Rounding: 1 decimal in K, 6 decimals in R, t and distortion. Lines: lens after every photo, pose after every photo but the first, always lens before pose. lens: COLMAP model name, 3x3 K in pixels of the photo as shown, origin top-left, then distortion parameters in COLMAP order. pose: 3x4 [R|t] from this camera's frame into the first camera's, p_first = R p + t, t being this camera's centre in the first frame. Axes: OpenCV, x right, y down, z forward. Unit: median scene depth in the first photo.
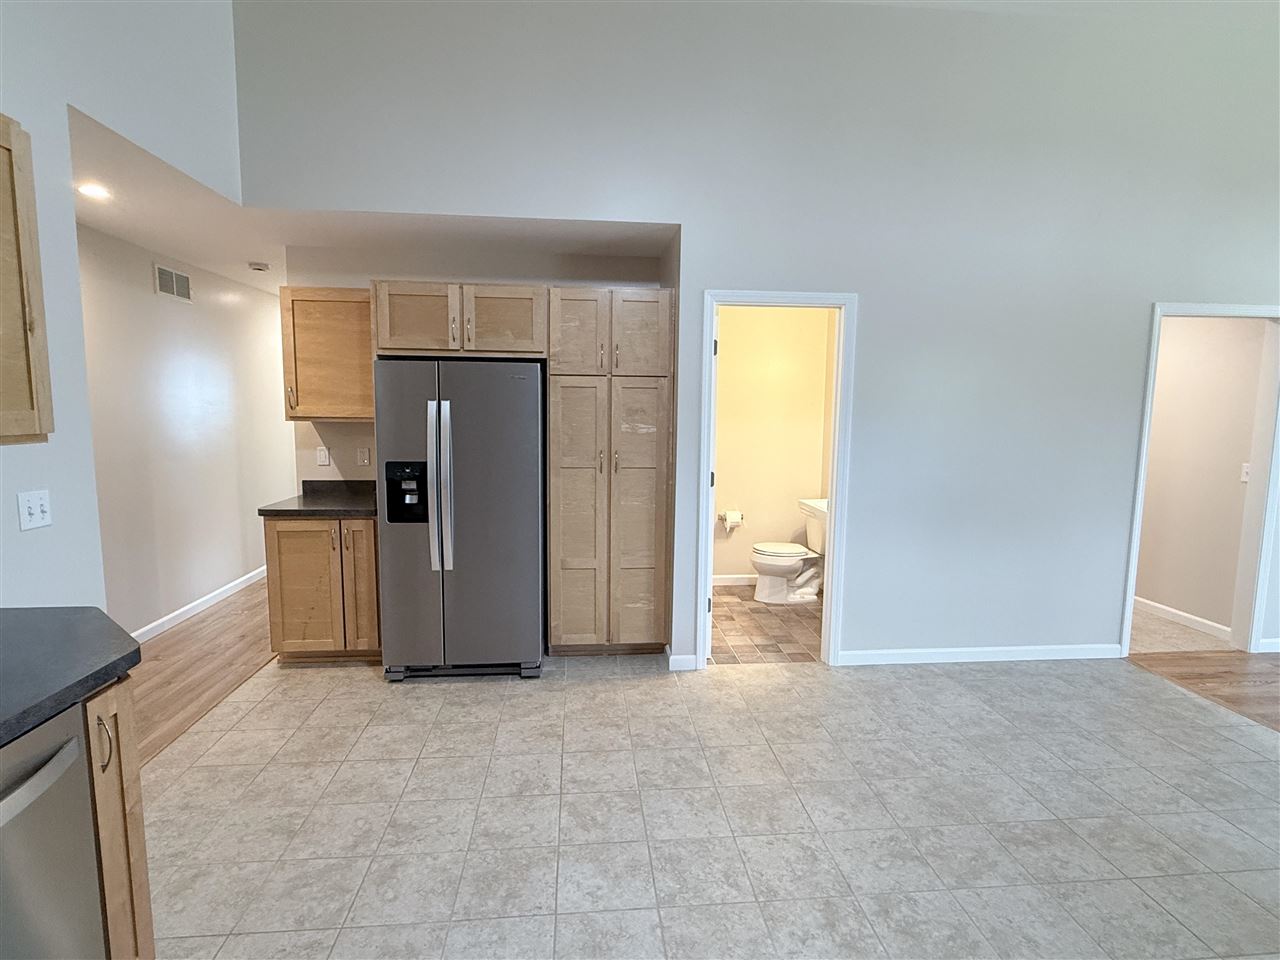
lens RADIAL K [[655.6, 0, 639.0], [0, 655.6, 481.4], [0, 0, 1]] dist [-0.000549, -0.000451]
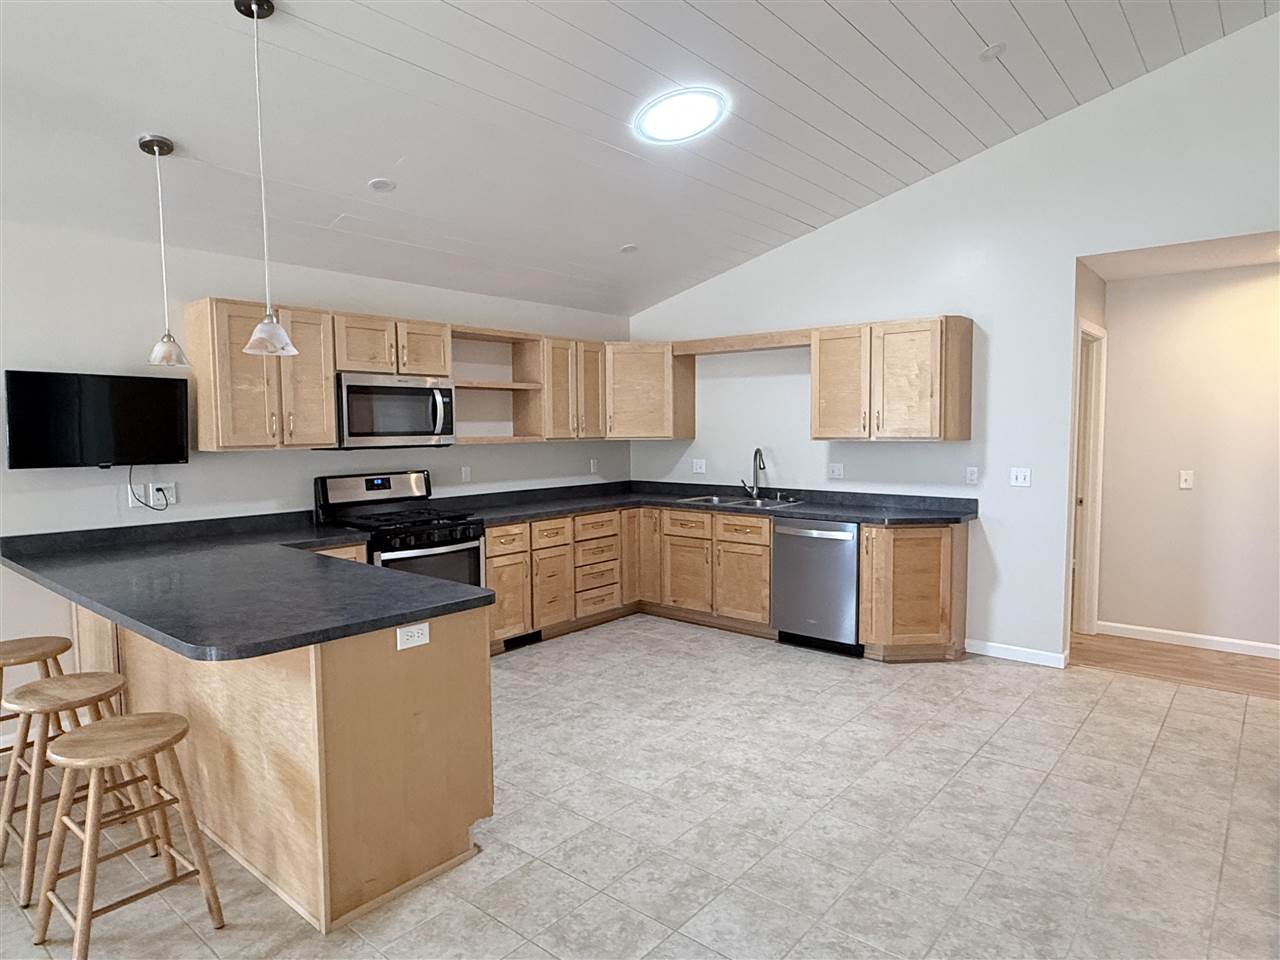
lens RADIAL K [[769.0, 0, 637.2], [0, 769.0, 480.4], [0, 0, 1]] dist [0.000110, 0.001114]
pose [[-0.714812, 0.045338, -0.697845, 1.319685], [-0.076882, 0.986752, 0.142859, -0.163360], [0.695077, 0.155769, -0.701857, 1.554748]]
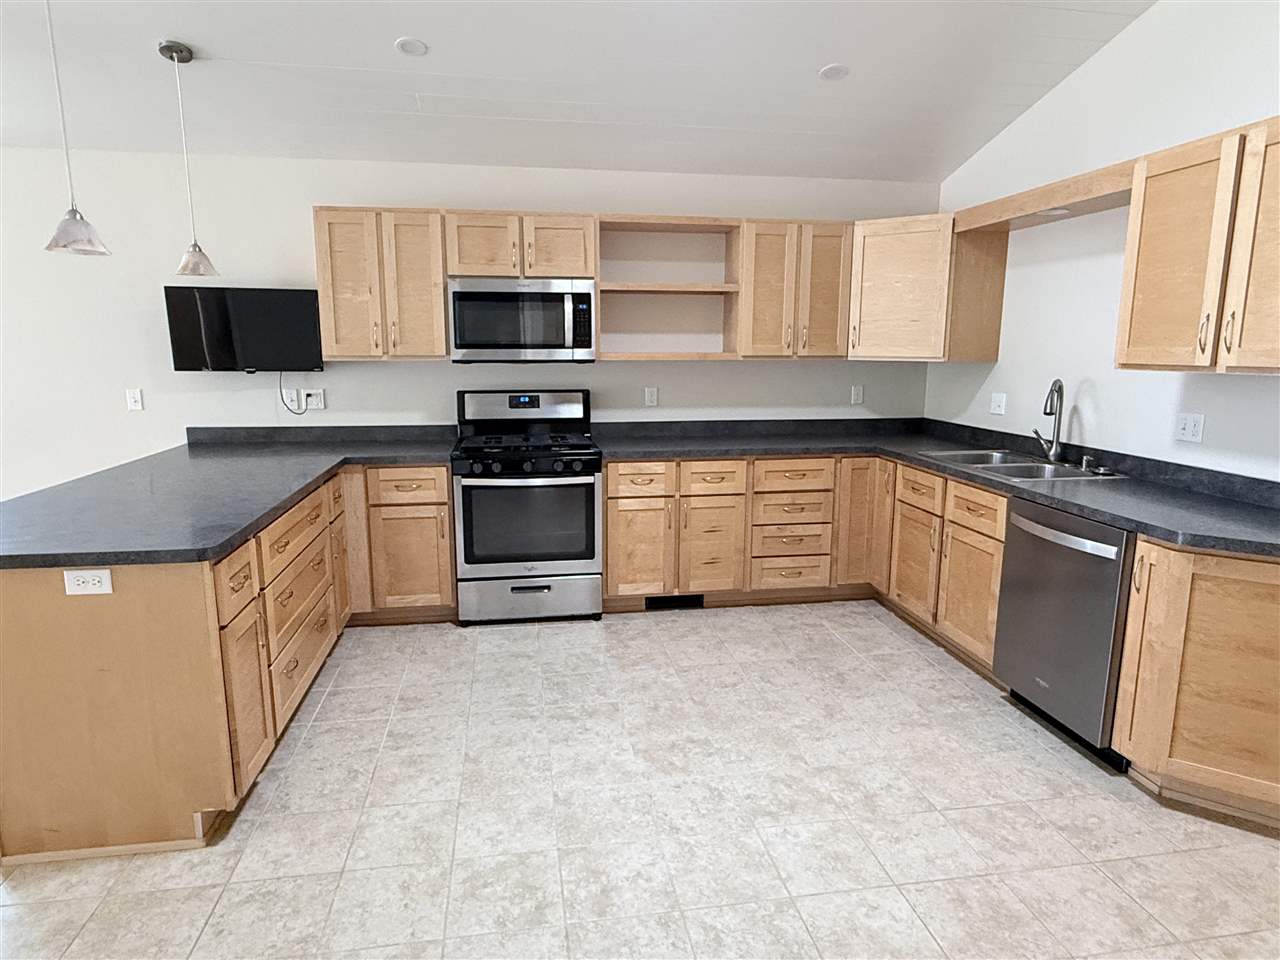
lens RADIAL K [[769.0, 0, 637.1], [0, 769.0, 479.9], [0, 0, 1]] dist [0.000110, 0.001114]
pose [[-0.997601, -0.000614, -0.069230, 0.258480], [-0.020202, 0.959023, 0.282608, -0.161154], [0.066219, 0.283329, -0.956734, 1.505897]]
